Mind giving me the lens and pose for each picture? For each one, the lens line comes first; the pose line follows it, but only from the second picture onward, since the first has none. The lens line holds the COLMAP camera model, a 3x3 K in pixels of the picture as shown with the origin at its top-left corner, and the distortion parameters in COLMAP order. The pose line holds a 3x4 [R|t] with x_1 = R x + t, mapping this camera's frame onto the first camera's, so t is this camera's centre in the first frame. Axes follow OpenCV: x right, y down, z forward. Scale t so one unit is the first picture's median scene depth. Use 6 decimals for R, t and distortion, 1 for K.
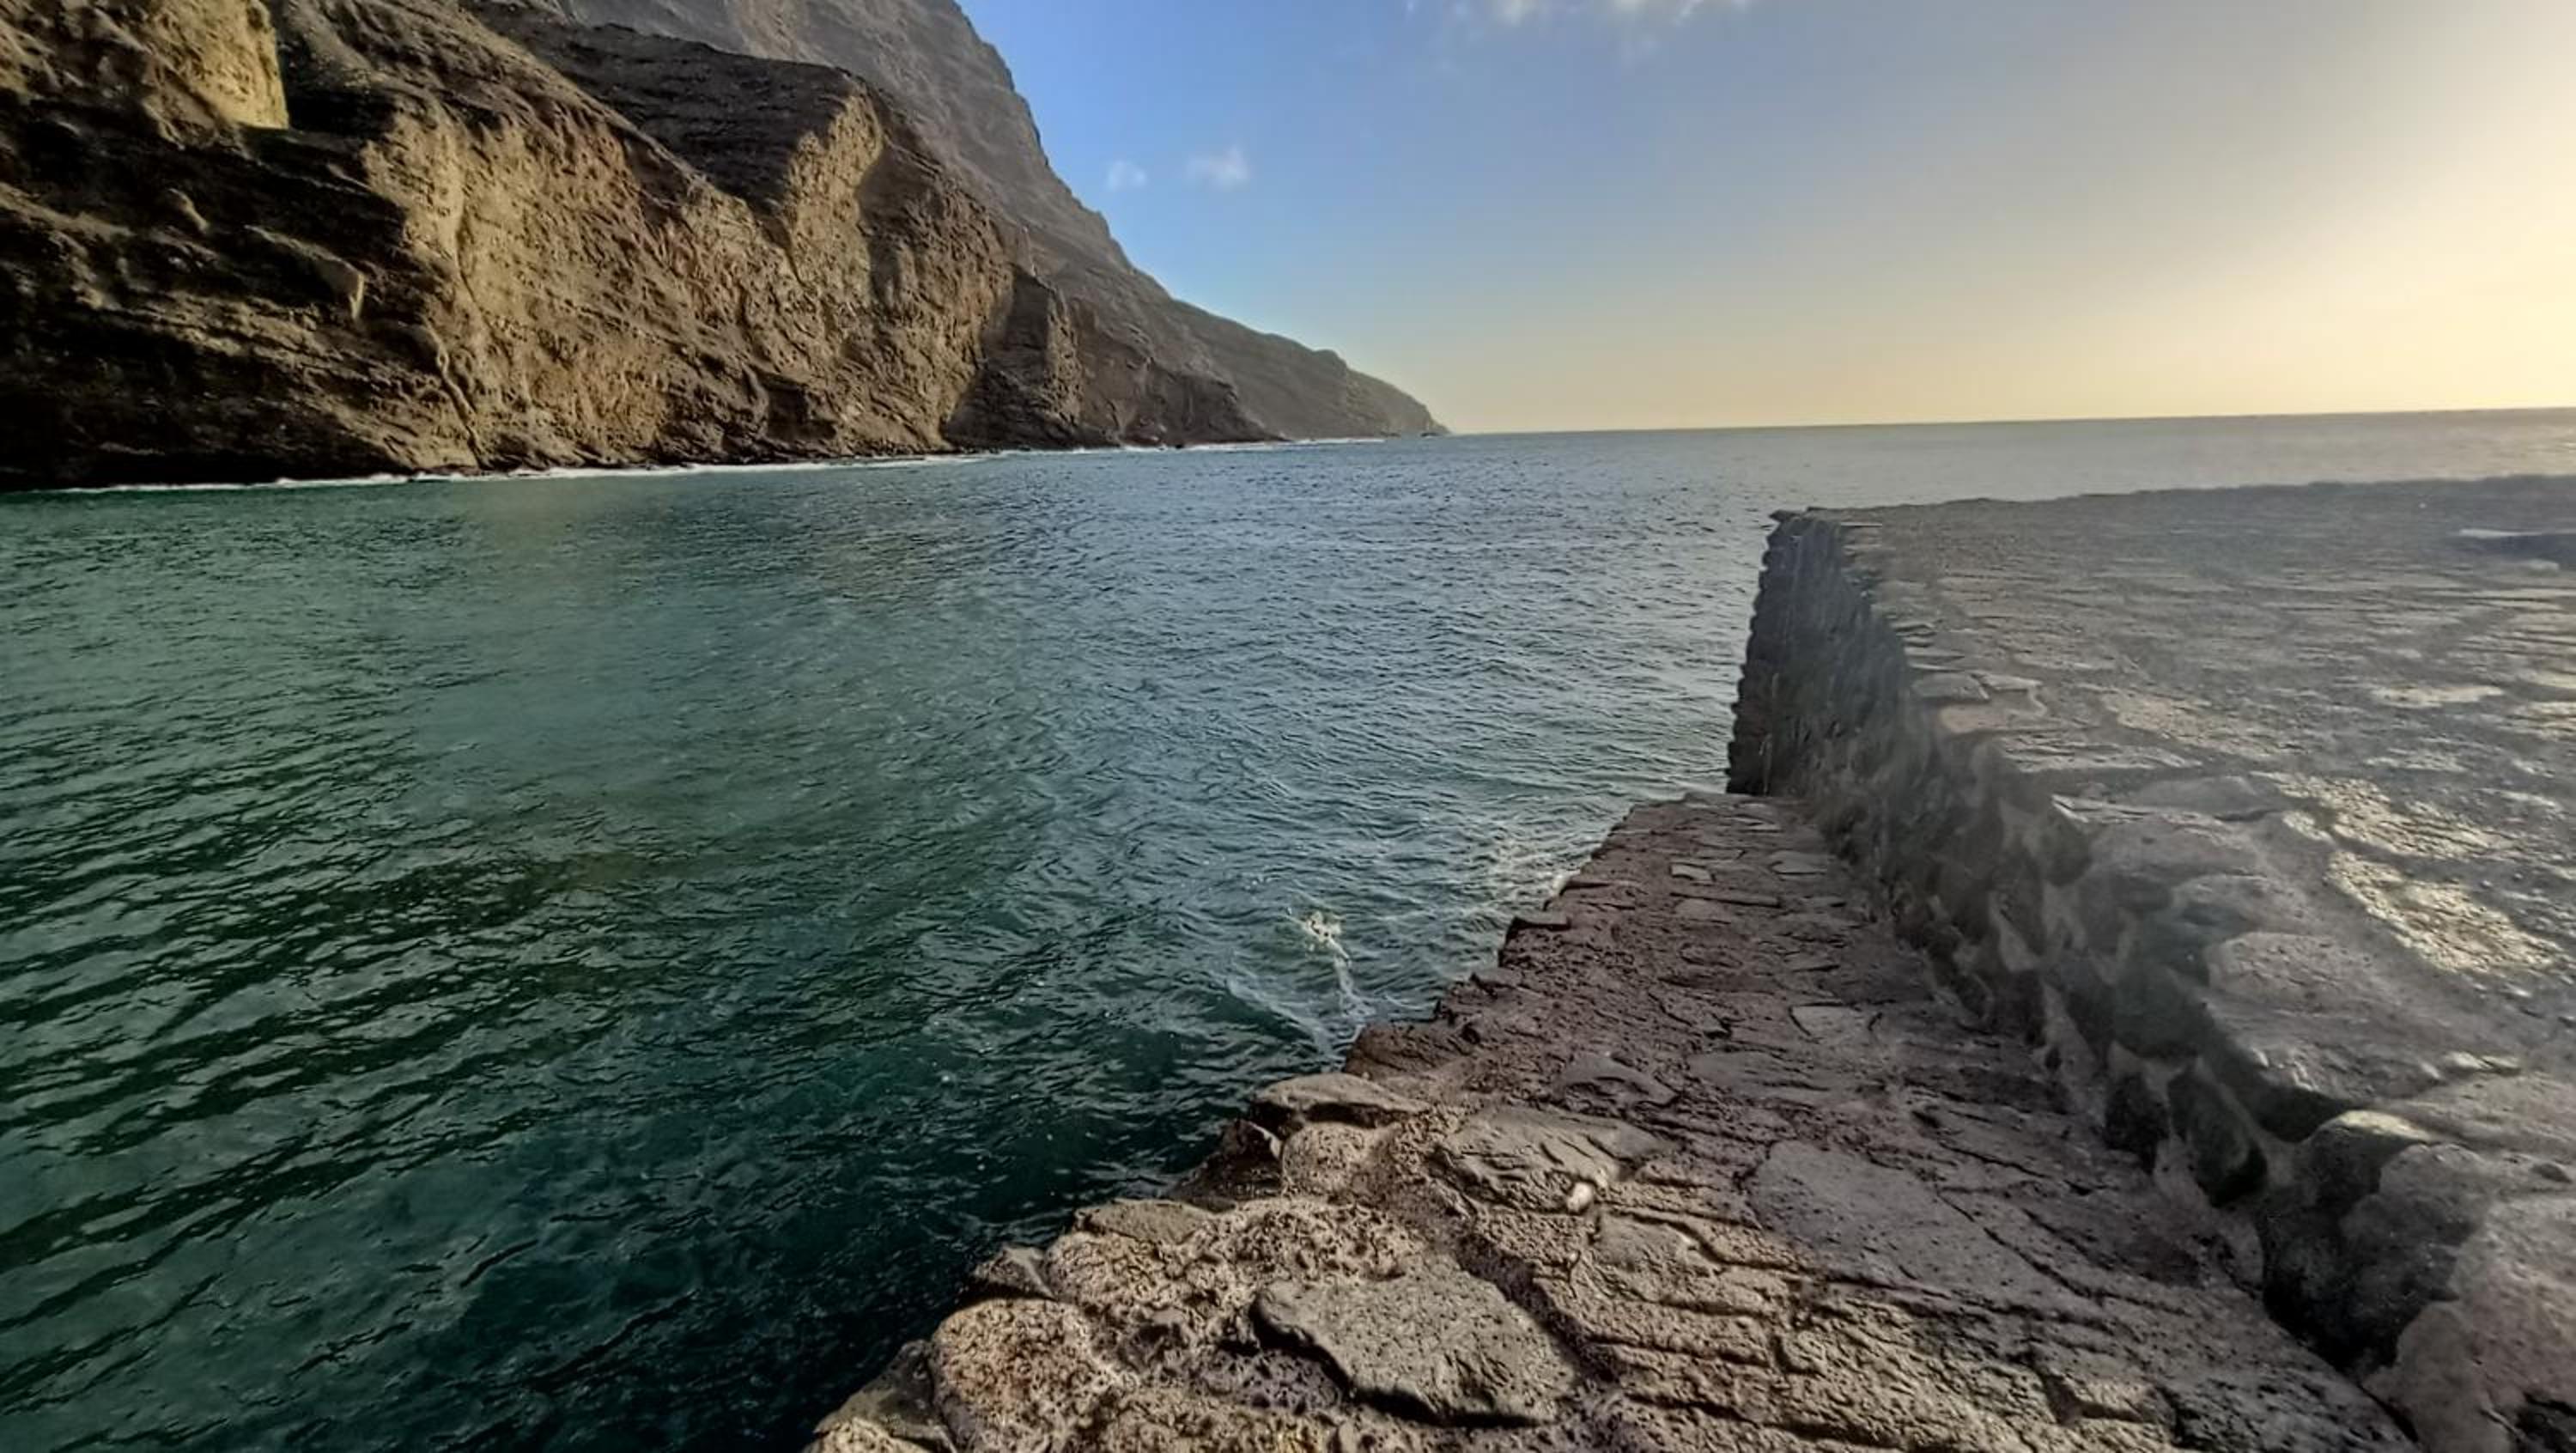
lens RADIAL K [[1168.7, 0, 1284.0], [0, 1168.7, 740.8], [0, 0, 1]] dist [0.004881, -0.001192]
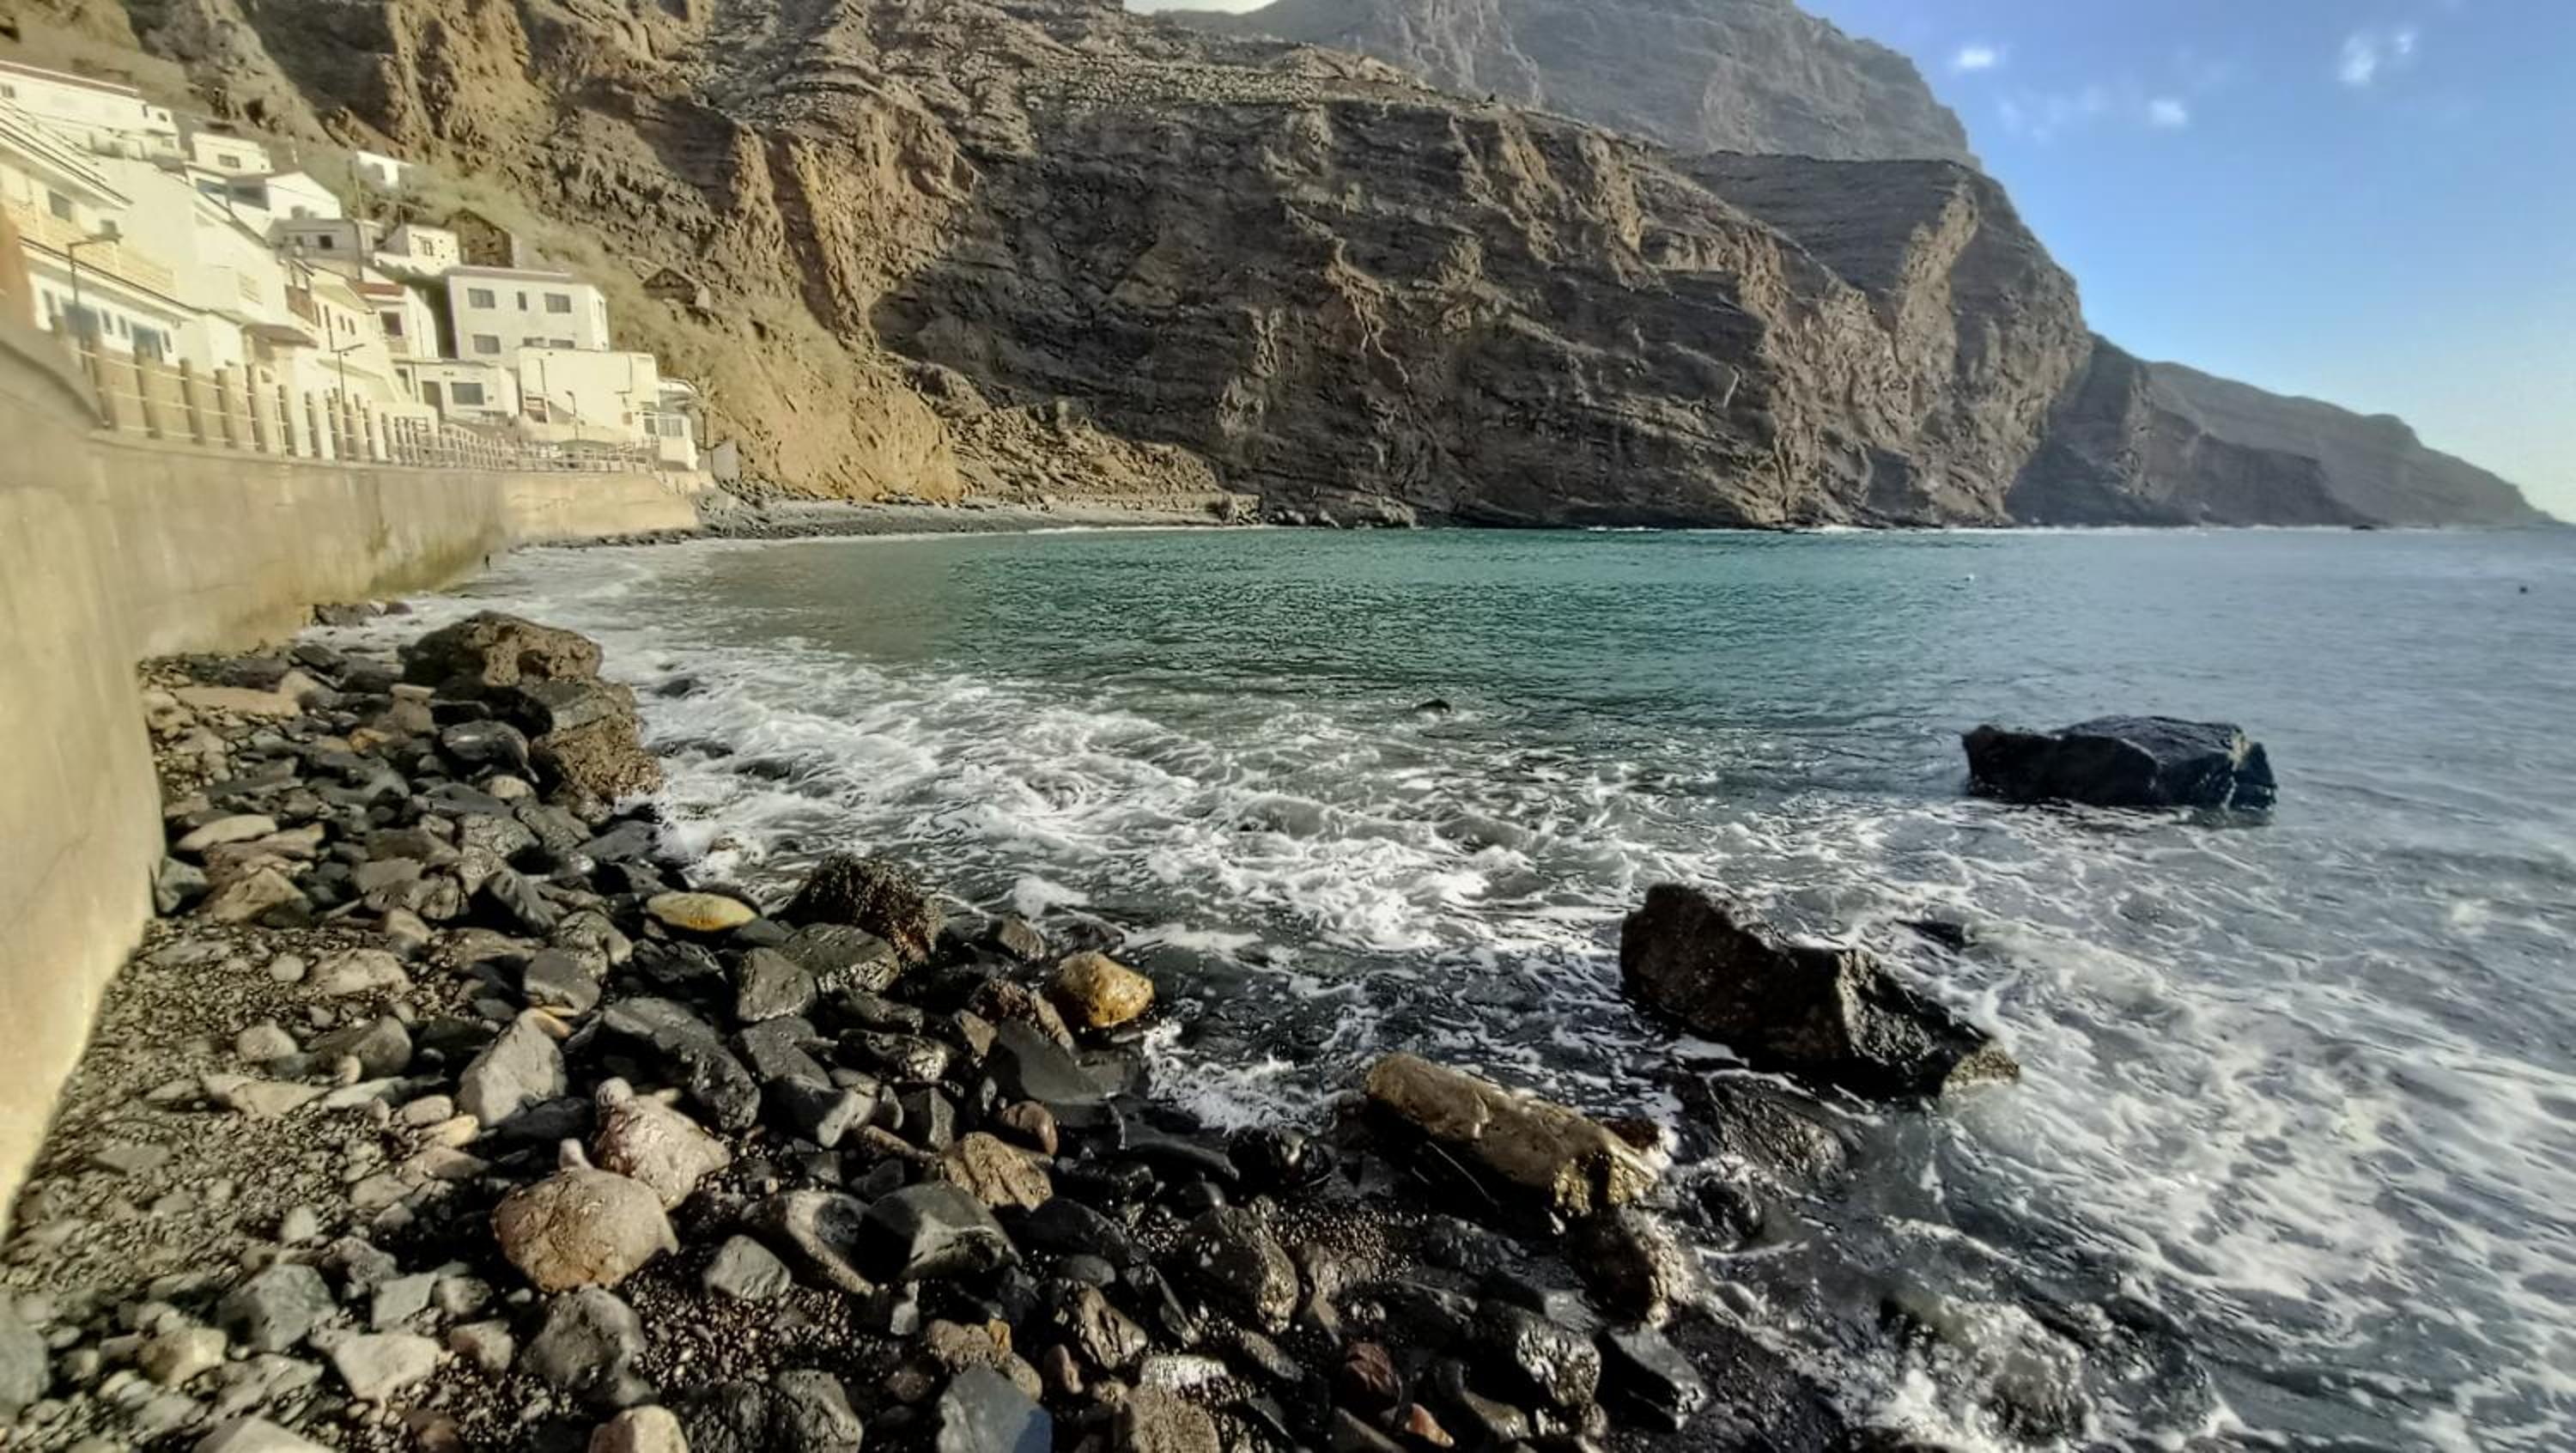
lens RADIAL K [[1182.7, 0, 1299.4], [0, 1182.7, 734.1], [0, 0, 1]] dist [0.002212, 0.001665]
pose [[0.798010, 0.139850, -0.586192, -0.213590], [-0.178171, 0.983969, -0.007803, 0.054637], [0.575704, 0.110669, 0.810134, -0.178562]]
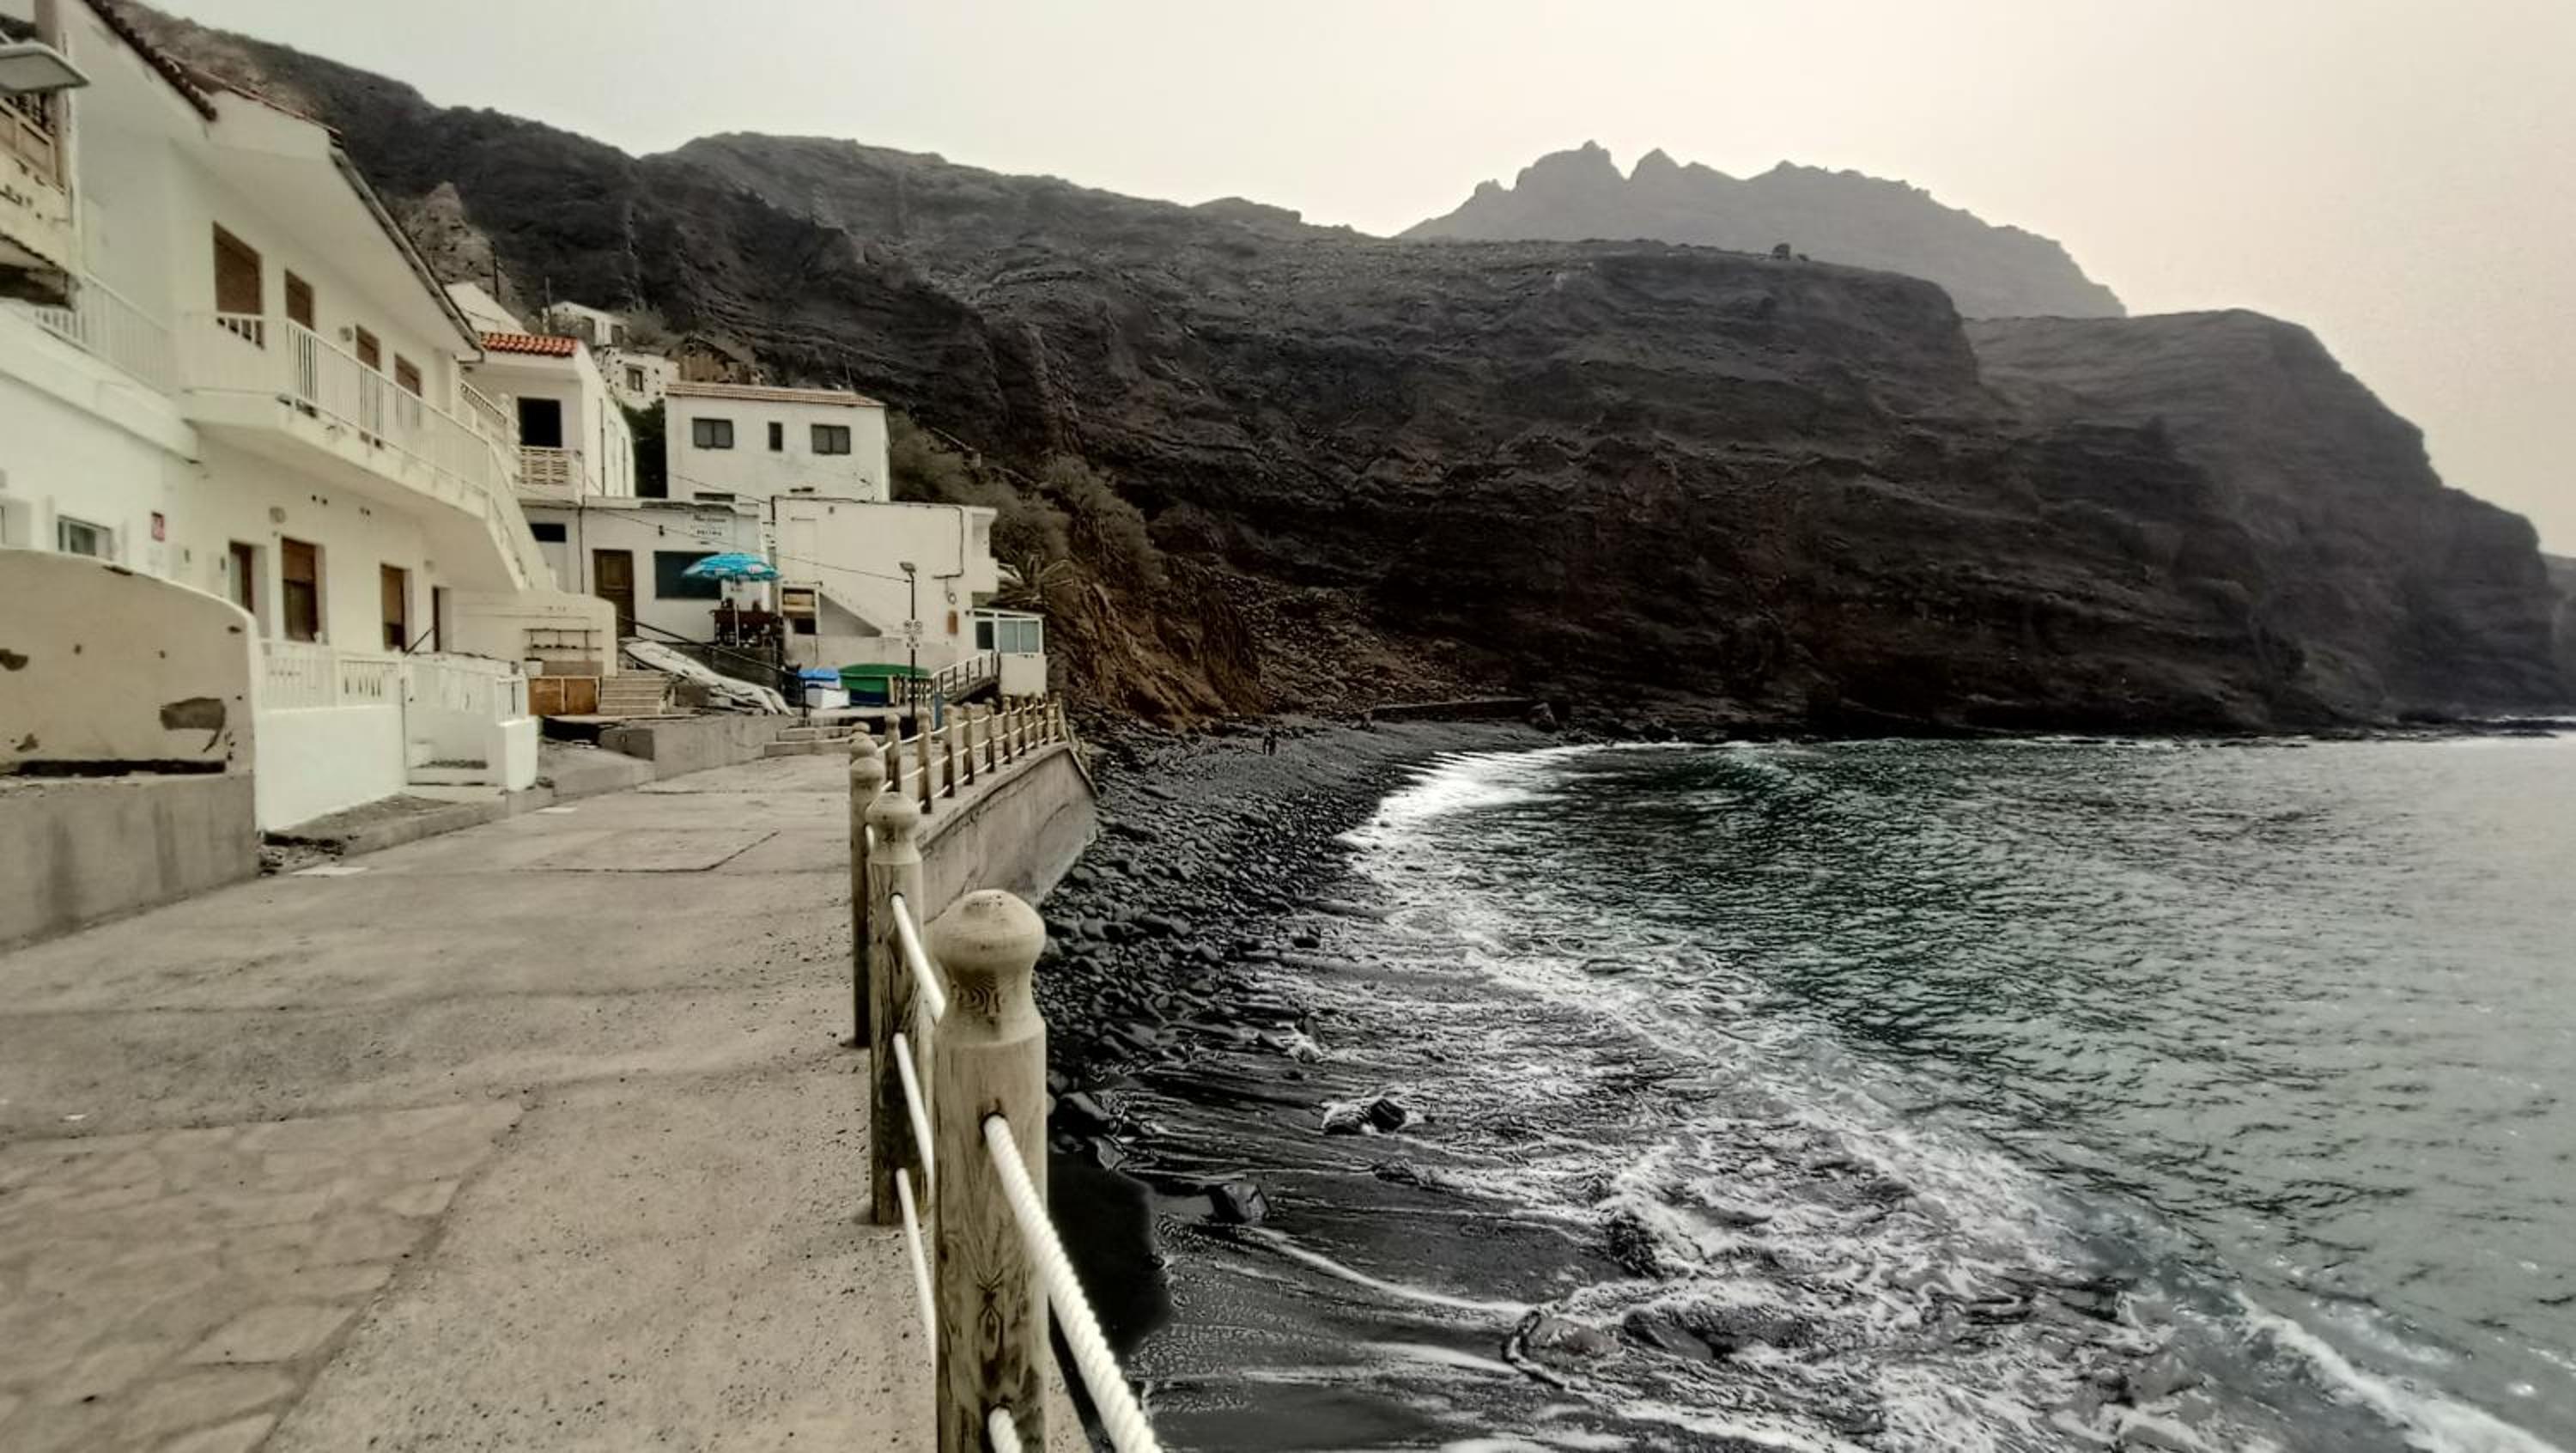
lens RADIAL K [[1185.9, 0, 1288.0], [0, 1185.9, 726.5], [0, 0, 1]] dist [0.000426, 0.000164]
pose [[0.727670, 0.030035, -0.685269, -0.390113], [-0.180778, 0.972117, -0.149356, 0.033824], [0.661676, 0.232564, 0.712810, -0.124525]]
